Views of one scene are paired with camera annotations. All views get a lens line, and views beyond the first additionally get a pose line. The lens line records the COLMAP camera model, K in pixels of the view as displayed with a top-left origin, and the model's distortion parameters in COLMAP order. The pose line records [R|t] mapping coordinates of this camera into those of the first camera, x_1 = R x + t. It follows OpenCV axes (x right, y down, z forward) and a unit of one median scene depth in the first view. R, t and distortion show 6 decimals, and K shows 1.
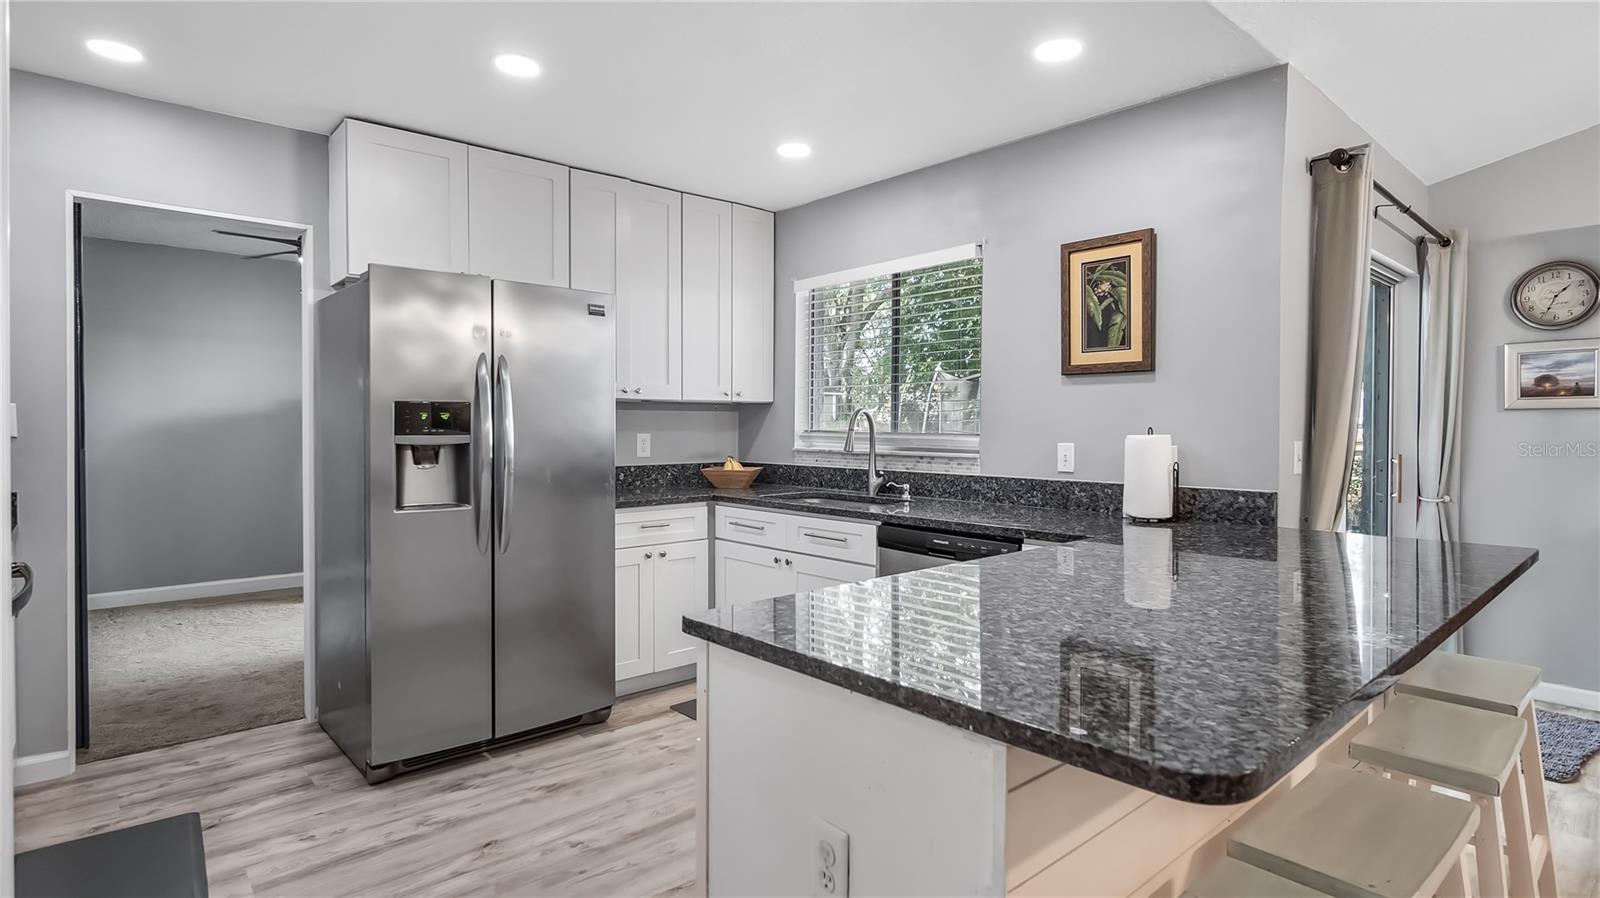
lens RADIAL K [[814.2, 0, 806.5], [0, 814.2, 437.0], [0, 0, 1]] dist [-0.001520, 0.002174]
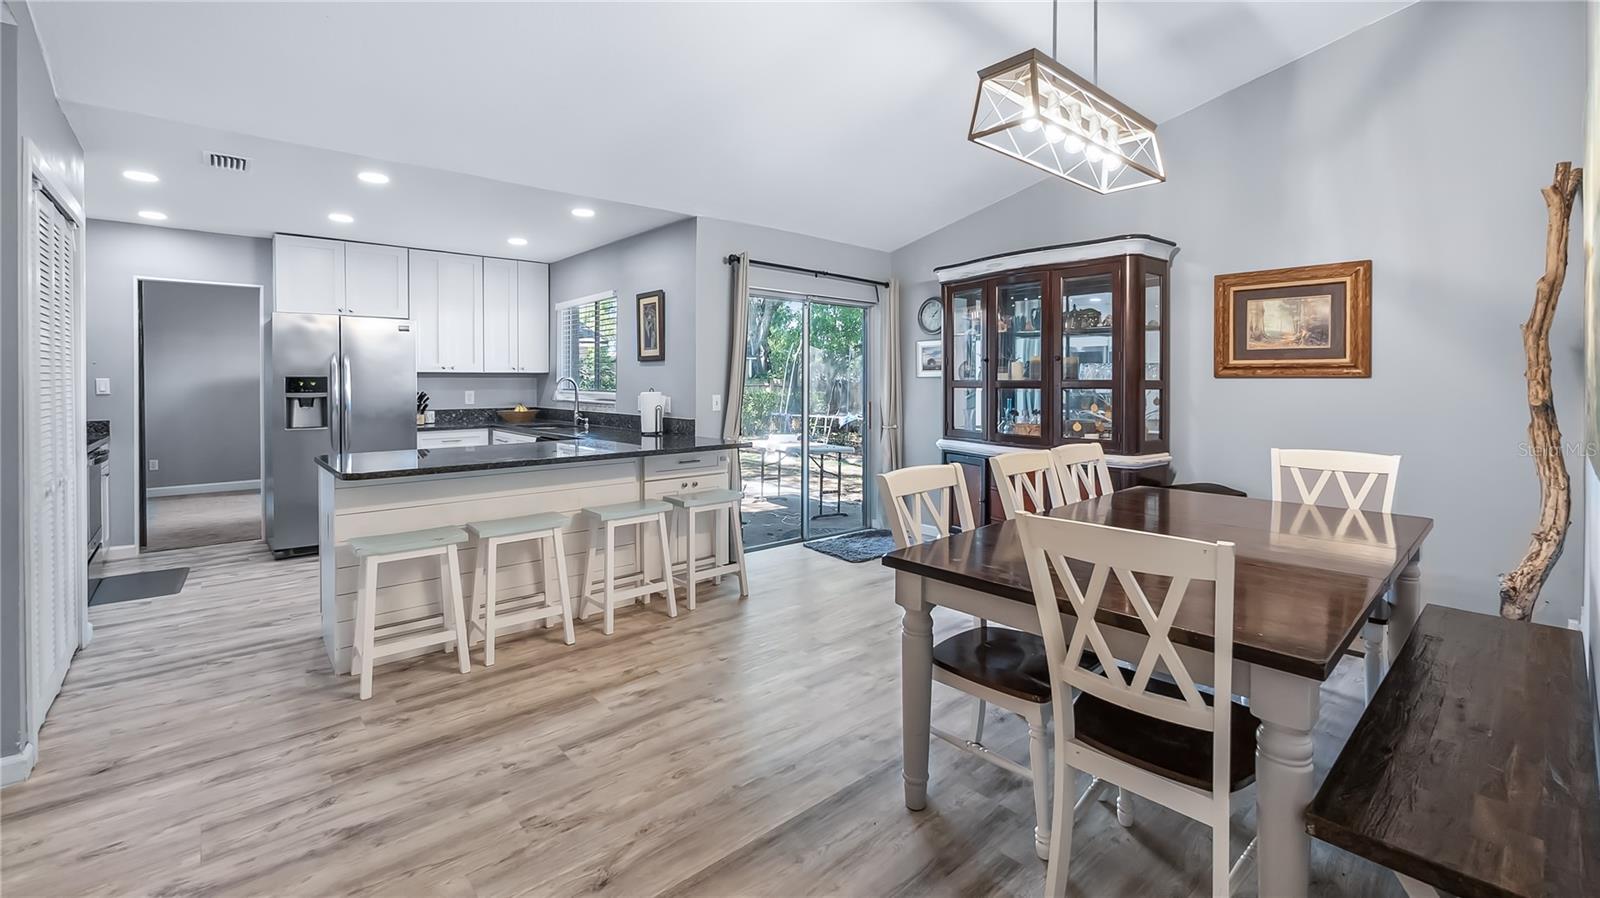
lens RADIAL K [[650.9, 0, 771.2], [0, 650.9, 389.0], [0, 0, 1]] dist [-0.003110, 0.000169]
pose [[0.999845, -0.001924, -0.017518, 0.665632], [0.001886, 0.999996, -0.002158, -0.005286], [0.017522, 0.002125, 0.999844, -0.558793]]
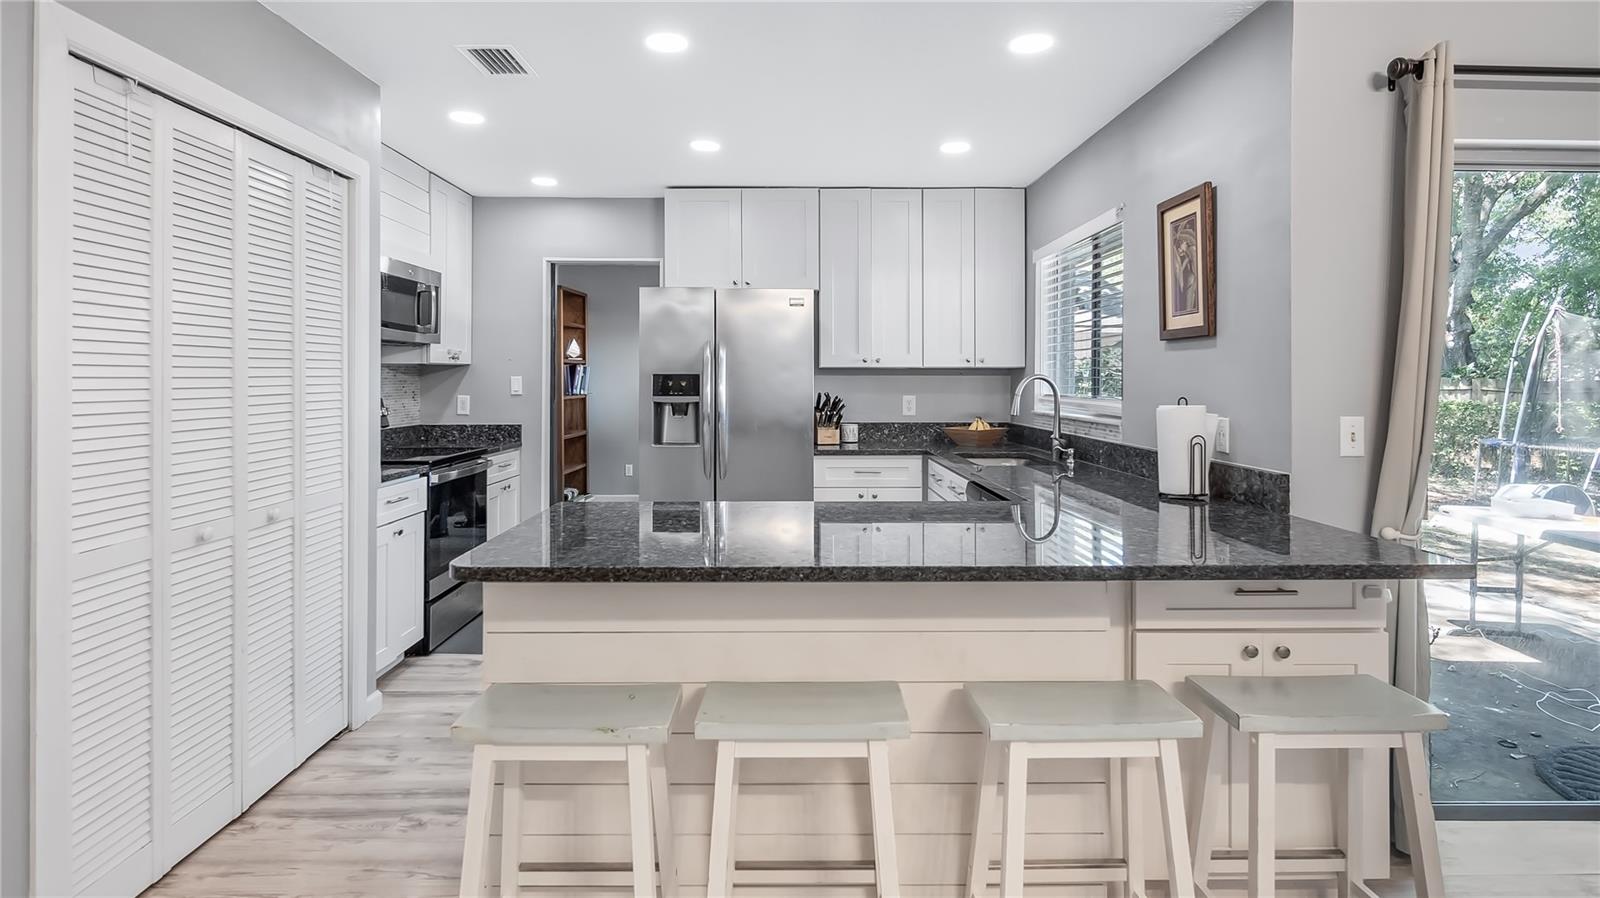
lens RADIAL K [[814.2, 0, 805.8], [0, 814.2, 374.4], [0, 0, 1]] dist [-0.001520, 0.002174]
pose [[0.764810, -0.005156, -0.644235, 0.615326], [-0.010064, 0.999750, -0.019949, -0.013207], [0.644178, 0.021741, 0.764567, 0.003356]]
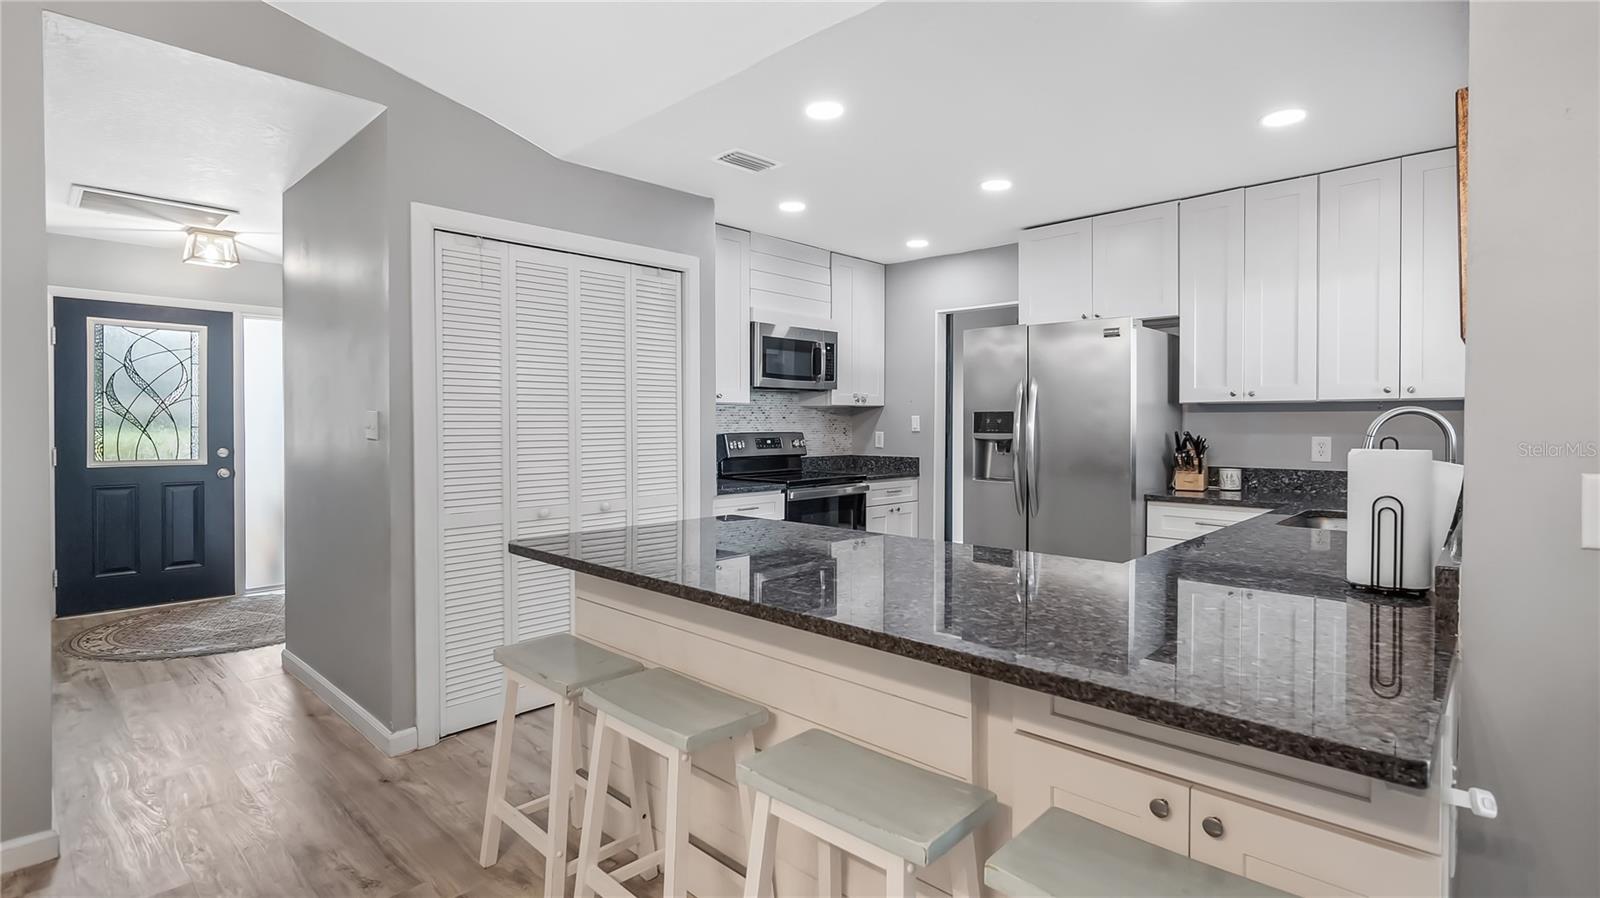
lens RADIAL K [[753.7, 0, 823.6], [0, 753.7, 430.7], [0, 0, 1]] dist [-0.003044, -0.001118]
pose [[0.110763, 0.010371, -0.993793, 0.827706], [-0.016265, 0.999831, 0.008621, -0.012518], [0.993714, 0.015209, 0.110913, 0.460964]]
